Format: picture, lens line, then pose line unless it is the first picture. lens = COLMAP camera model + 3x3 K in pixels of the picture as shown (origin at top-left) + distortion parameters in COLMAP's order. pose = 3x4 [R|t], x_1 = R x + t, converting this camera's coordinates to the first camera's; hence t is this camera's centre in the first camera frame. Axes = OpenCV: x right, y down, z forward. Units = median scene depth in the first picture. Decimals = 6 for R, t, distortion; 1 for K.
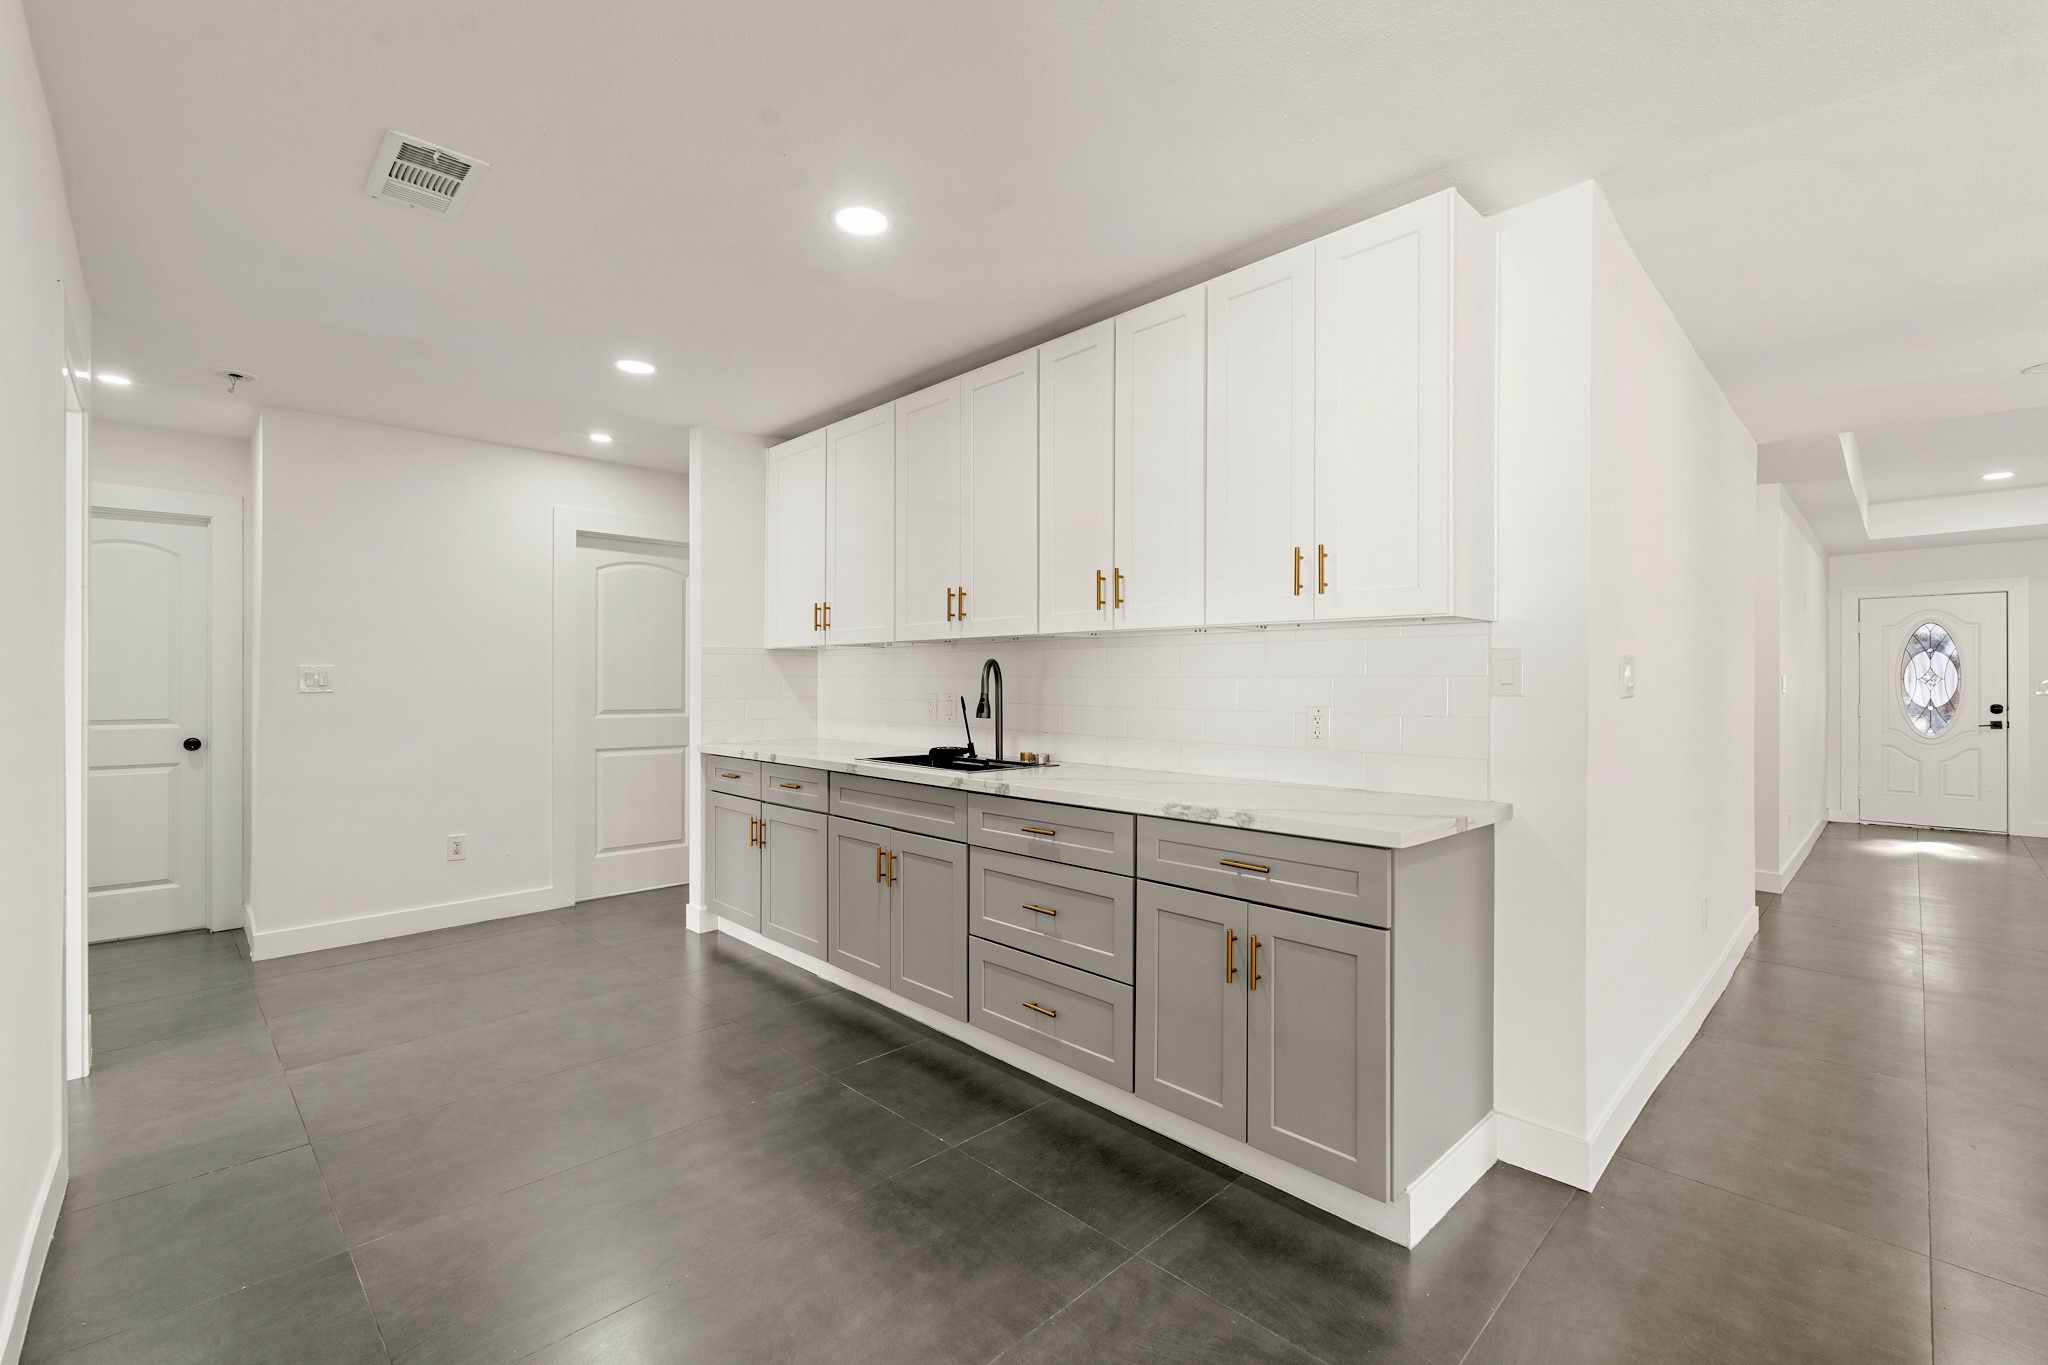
lens RADIAL K [[895.2, 0, 1023.6], [0, 895.2, 678.7], [0, 0, 1]] dist [-0.001925, -0.000347]
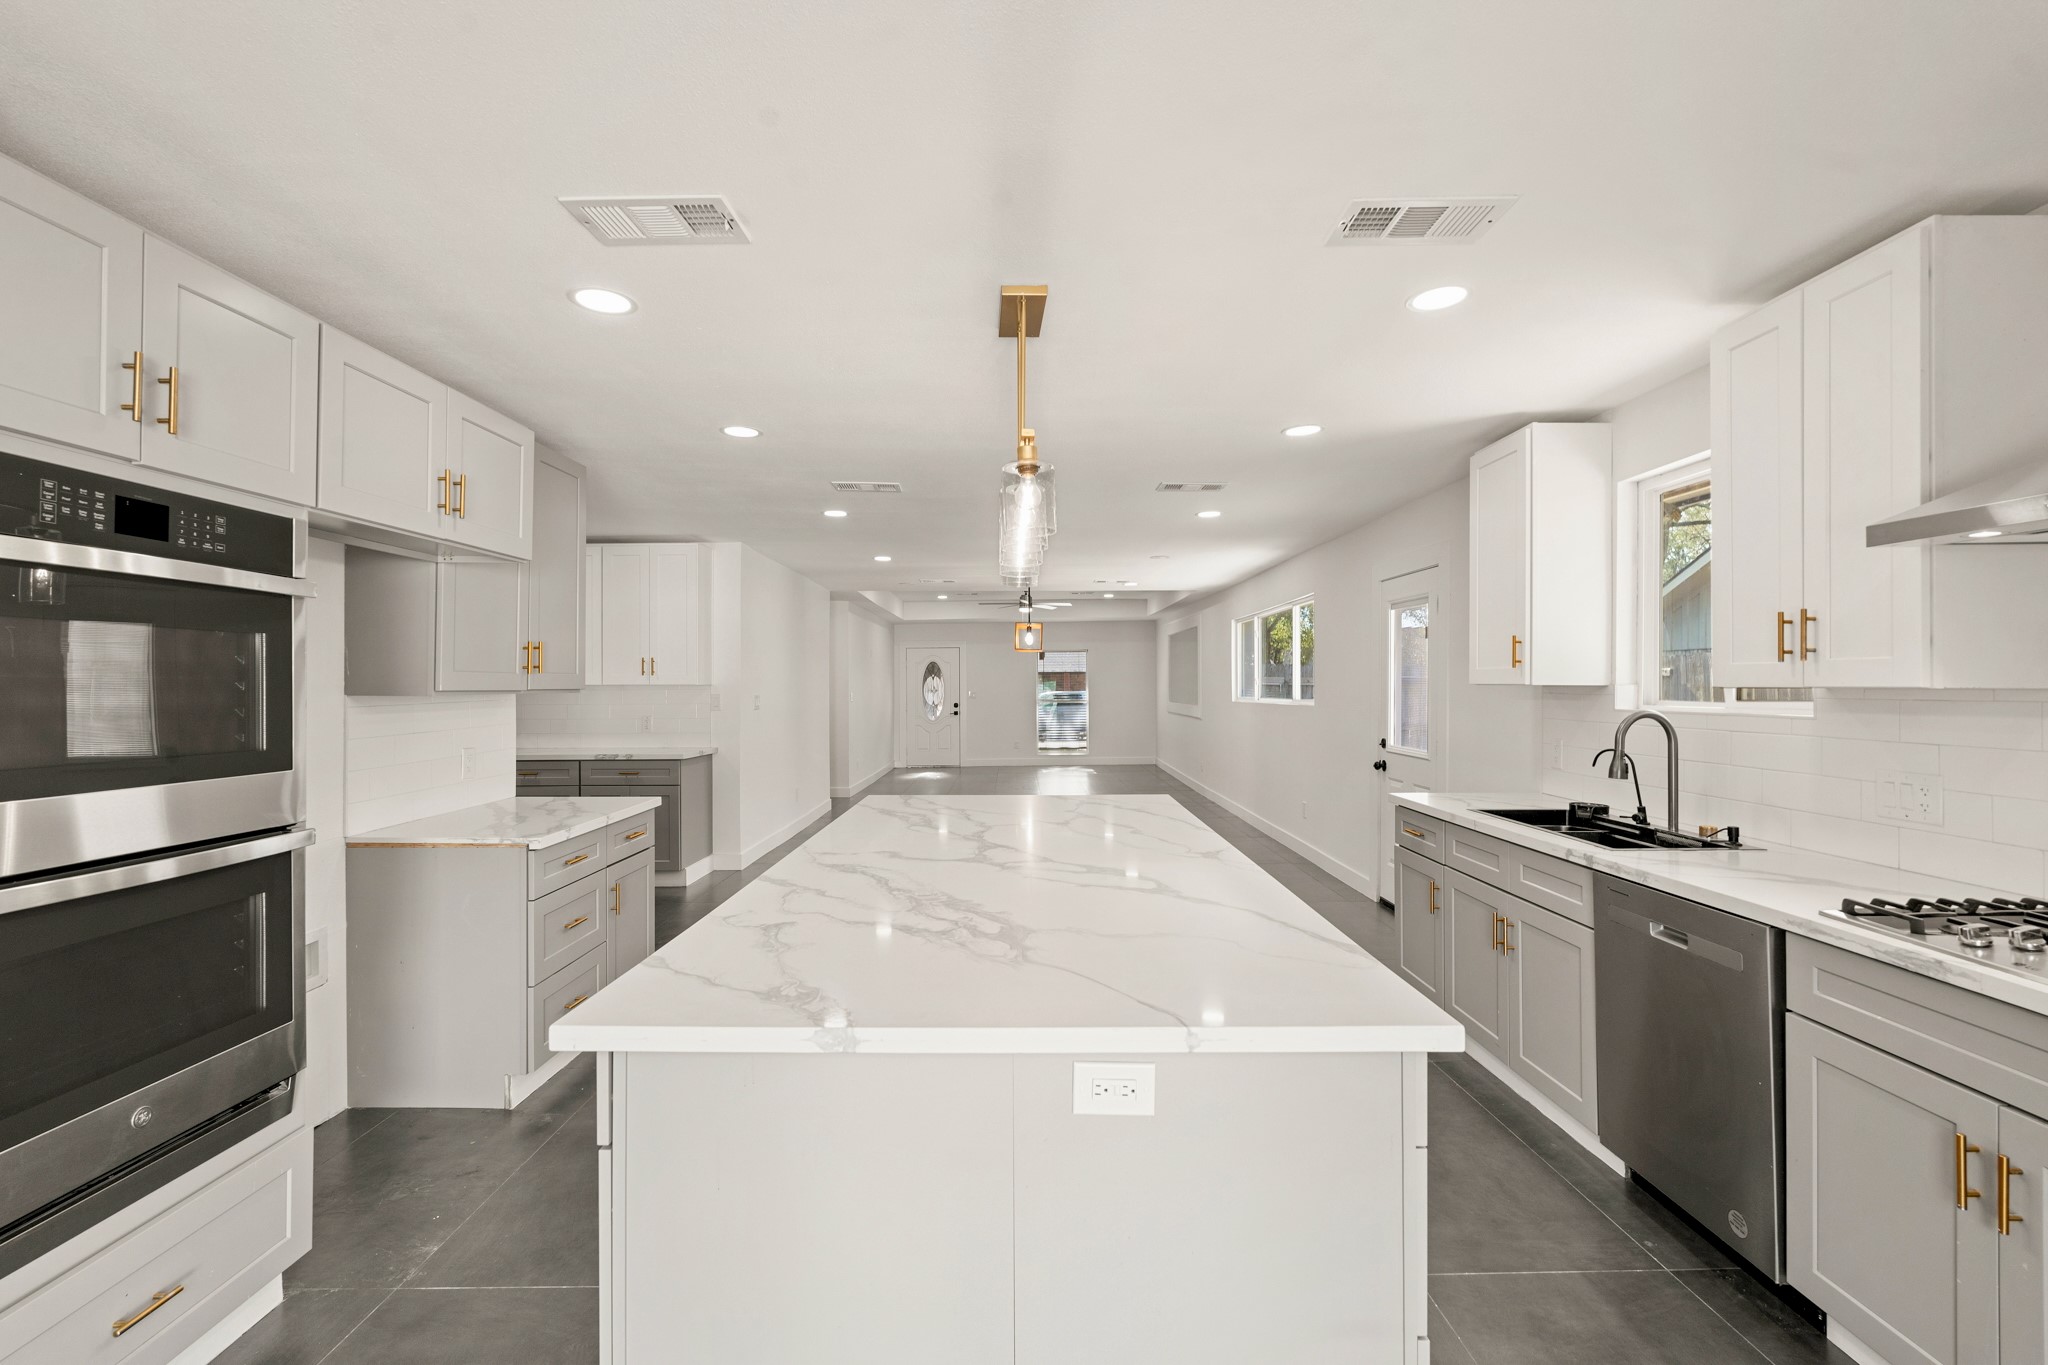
lens RADIAL K [[895.2, 0, 1023.6], [0, 895.2, 678.7], [0, 0, 1]] dist [-0.001925, -0.000347]
pose [[0.701172, -0.002156, 0.712989, -0.527879], [0.004252, 0.999990, -0.001158, -0.048818], [-0.712980, 0.003844, 0.701174, -1.110618]]
